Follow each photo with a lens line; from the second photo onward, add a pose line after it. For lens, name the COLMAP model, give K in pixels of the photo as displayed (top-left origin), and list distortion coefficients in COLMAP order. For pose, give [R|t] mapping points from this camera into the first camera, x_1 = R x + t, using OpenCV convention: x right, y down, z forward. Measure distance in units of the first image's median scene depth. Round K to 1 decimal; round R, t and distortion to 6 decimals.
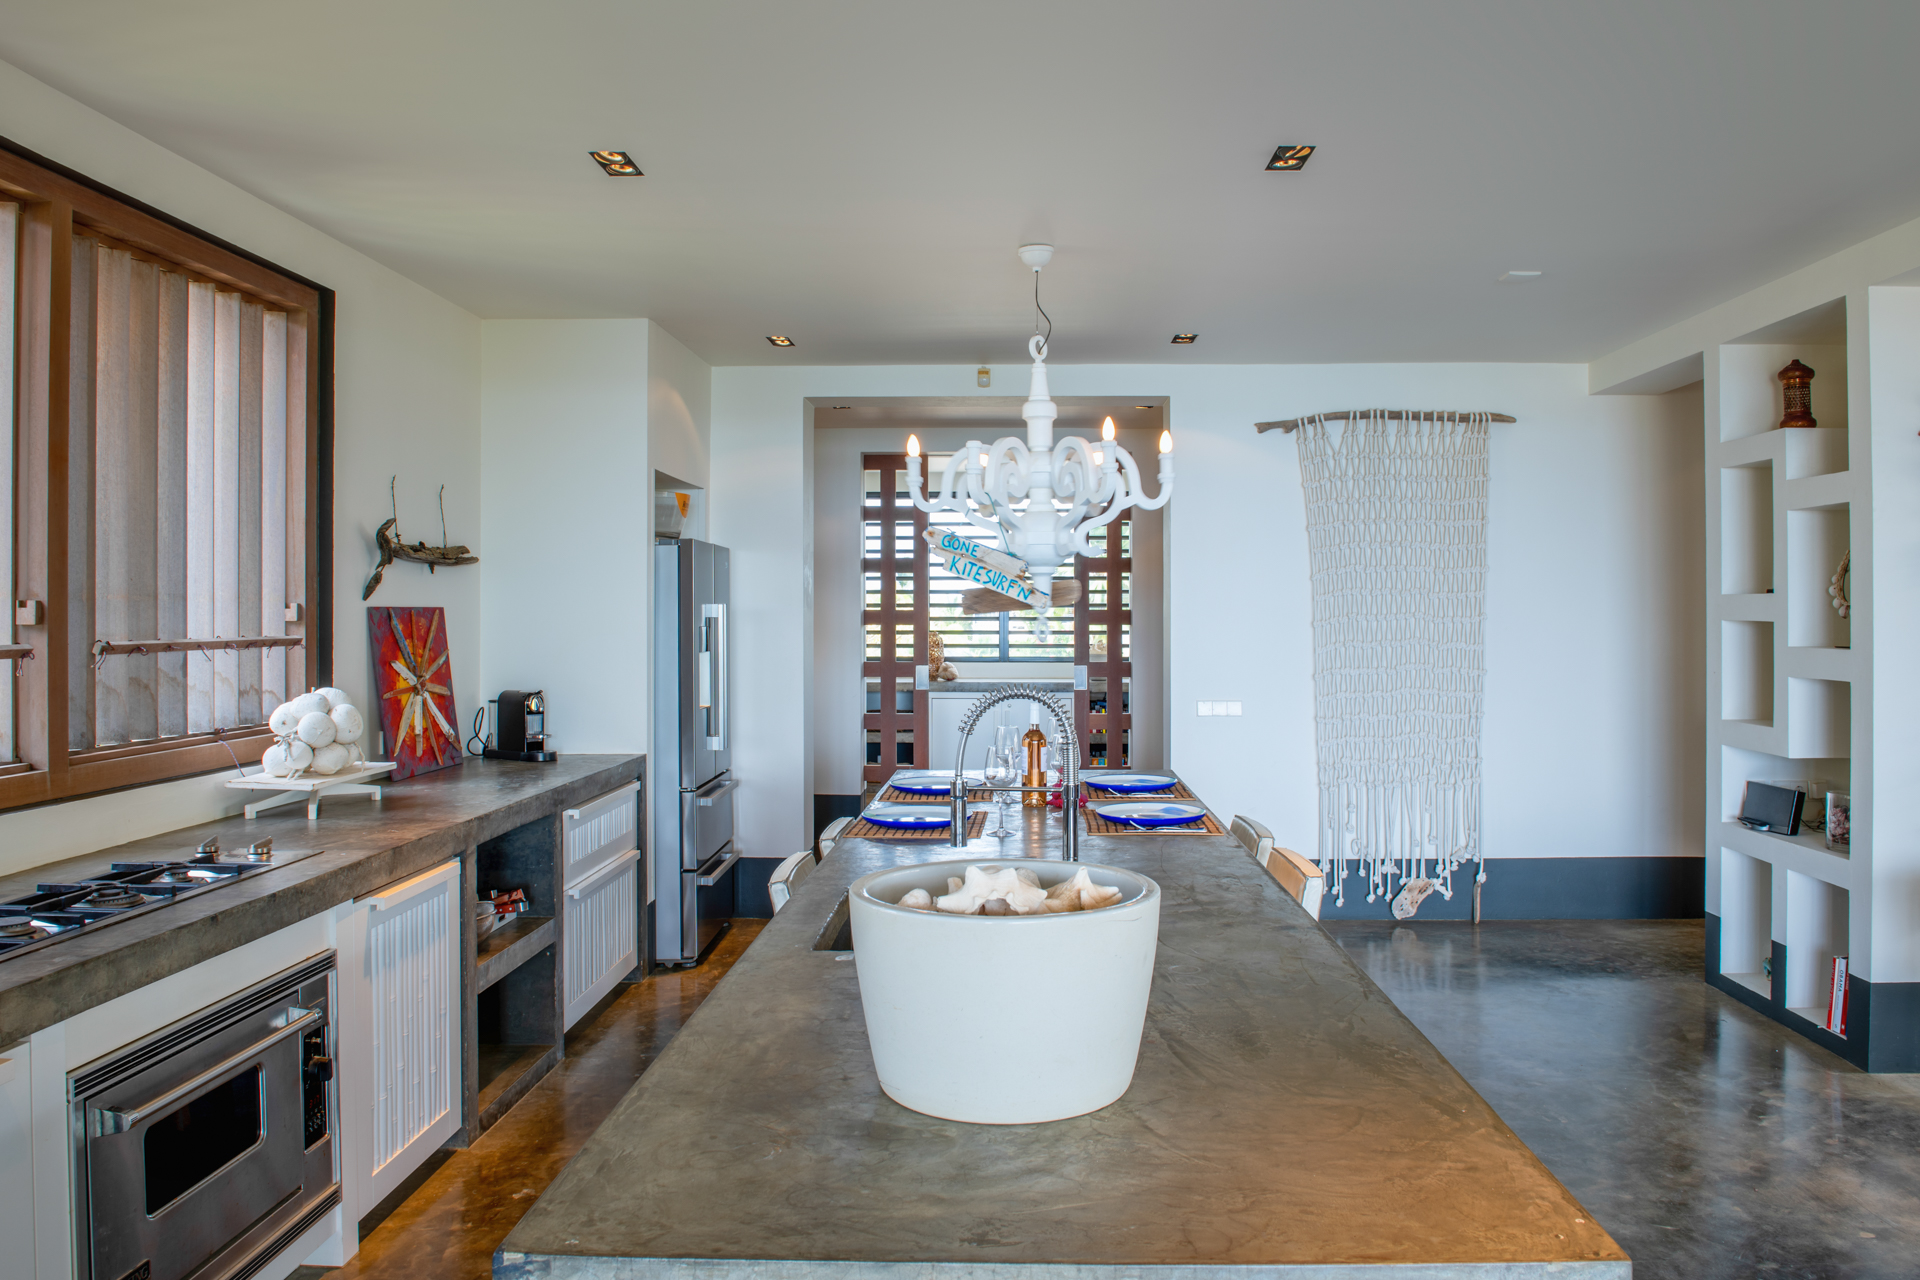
lens RADIAL K [[1366.7, 0, 997.3], [0, 1366.7, 601.2], [0, 0, 1]] dist [-0.049552, 0.001690]
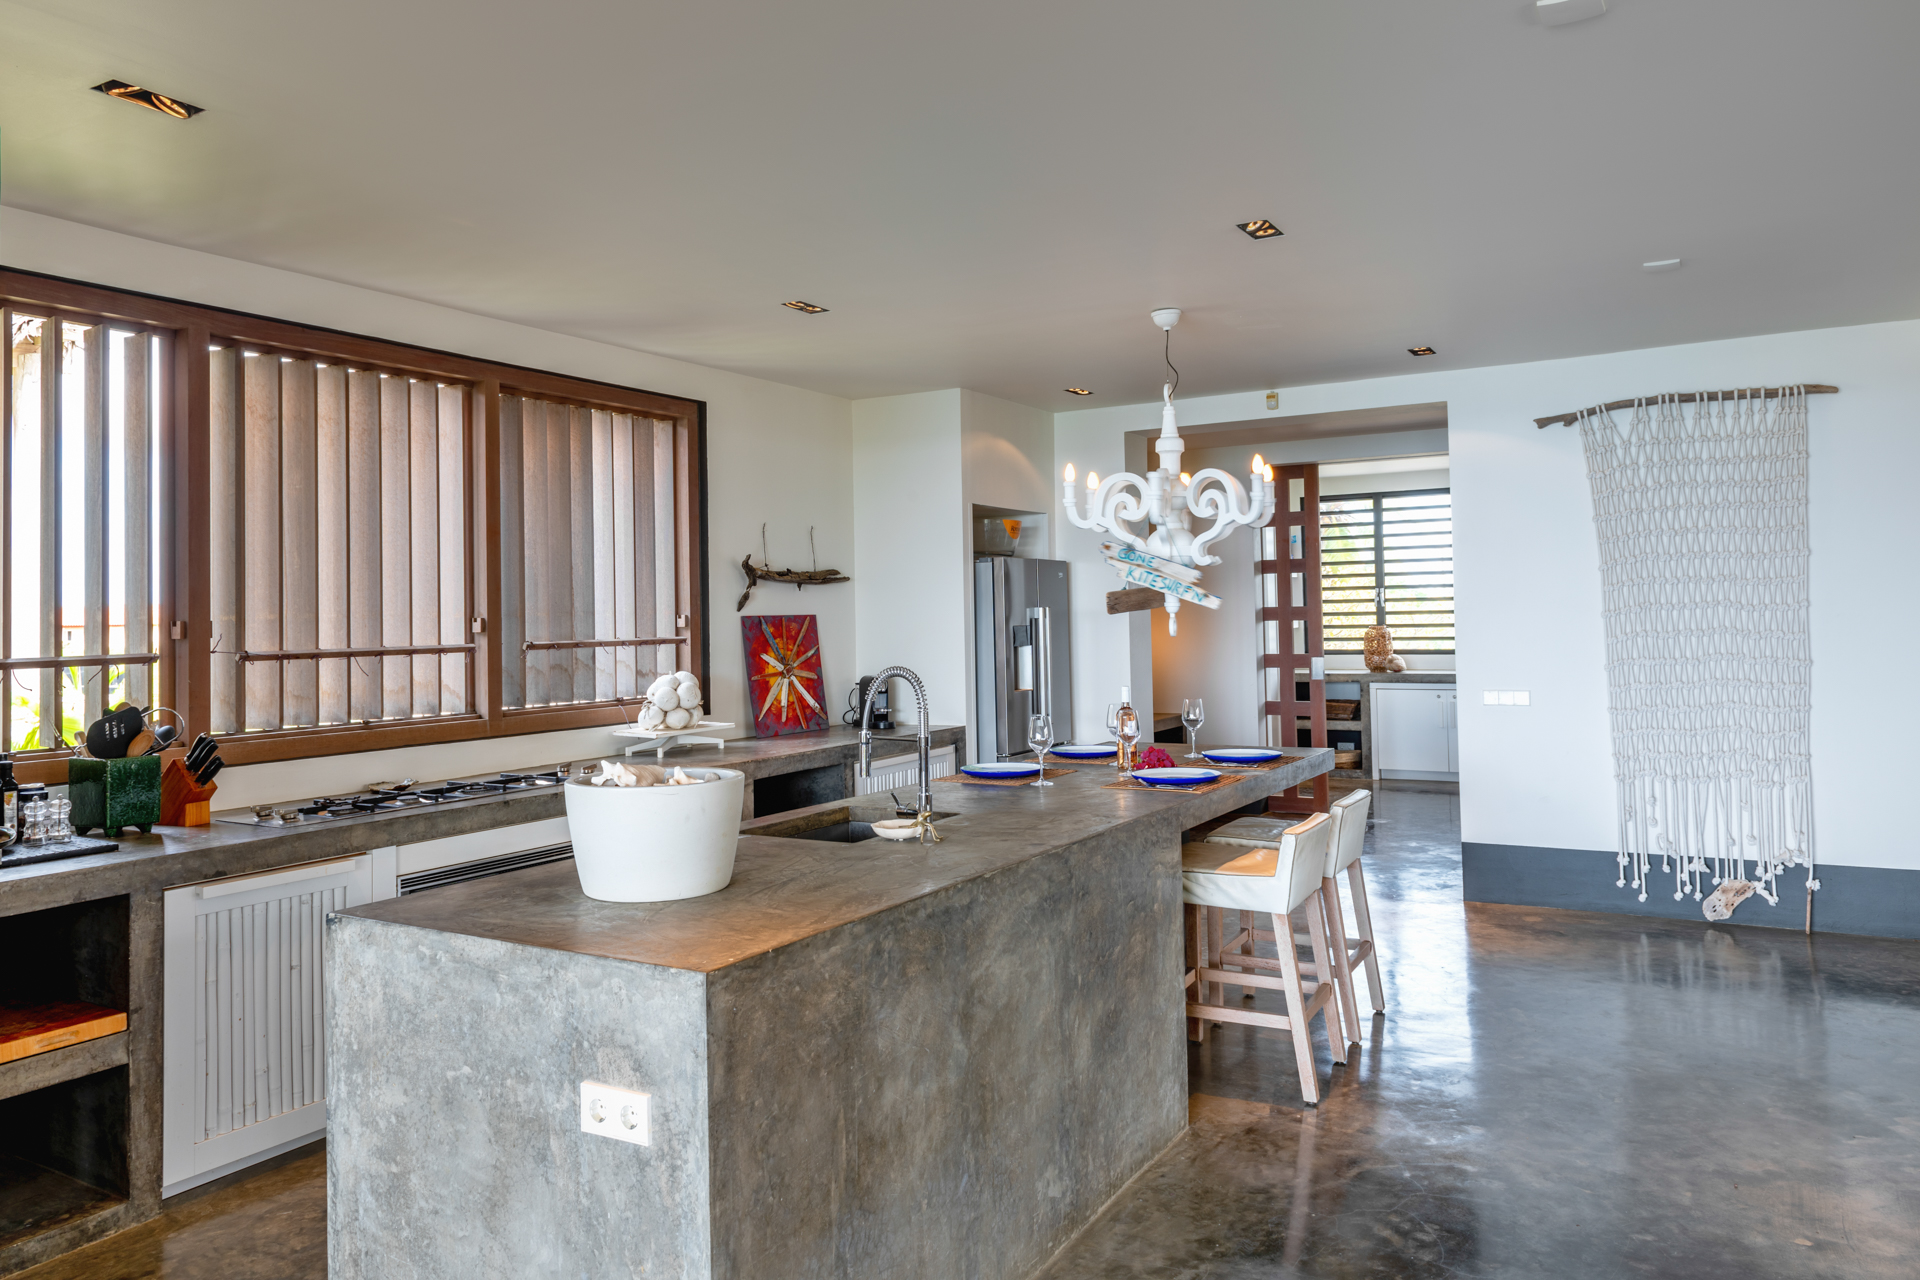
lens RADIAL K [[1308.9, 0, 956.9], [0, 1308.9, 569.3], [0, 0, 1]] dist [-0.003203, -0.000636]
pose [[0.869919, -0.035085, -0.491945, 0.385070], [0.023972, 0.999295, -0.028879, 0.000188], [0.492611, 0.013329, 0.870147, -0.090316]]
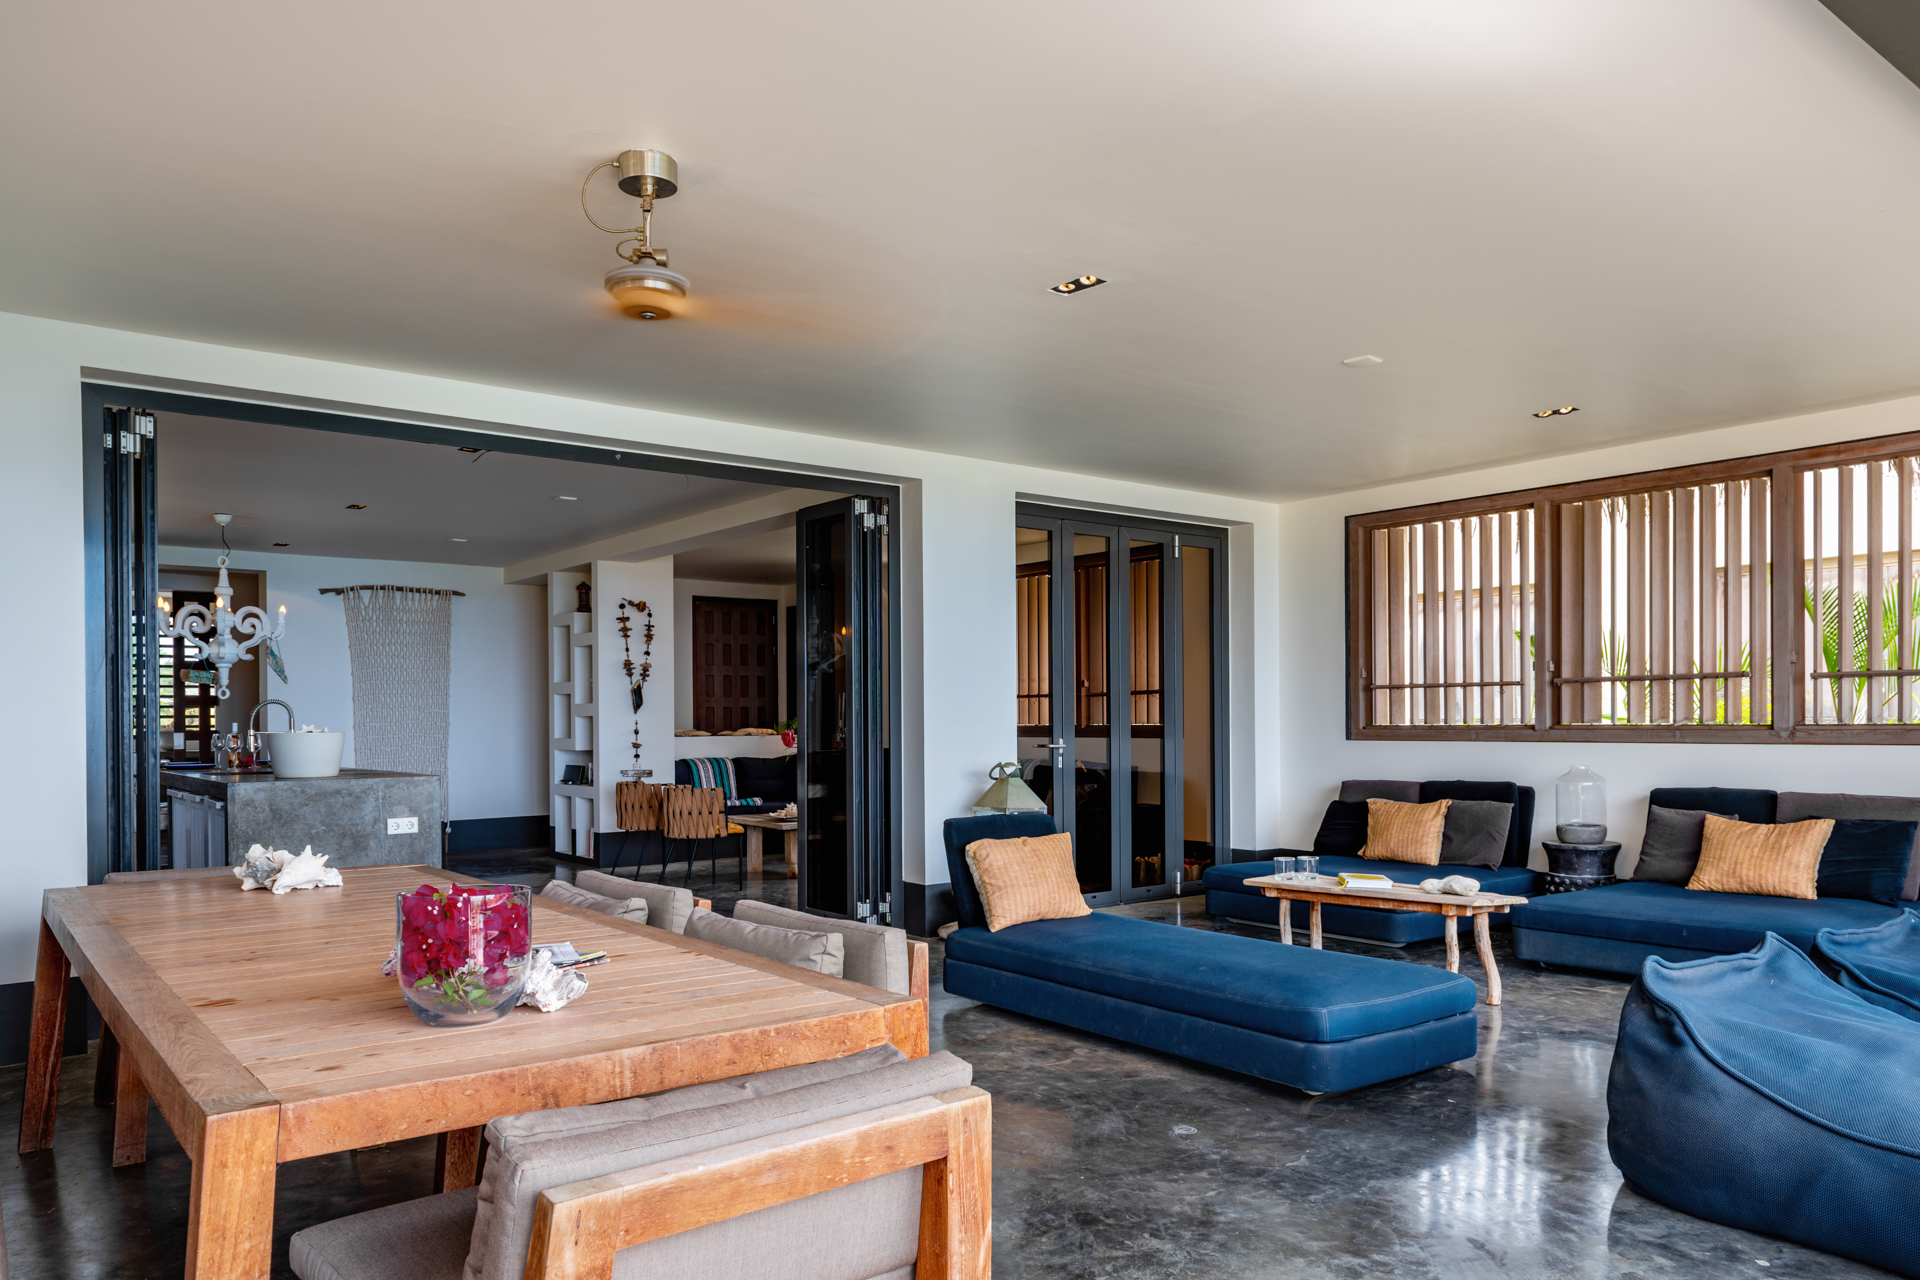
lens RADIAL K [[1292.2, 0, 963.8], [0, 1292.2, 723.6], [0, 0, 1]] dist [0.002861, 0.000827]
pose [[0.766941, -0.006876, 0.641681, -0.342488], [0.002565, 0.999967, 0.007650, 0.051117], [-0.641713, -0.004221, 0.766934, -1.159492]]
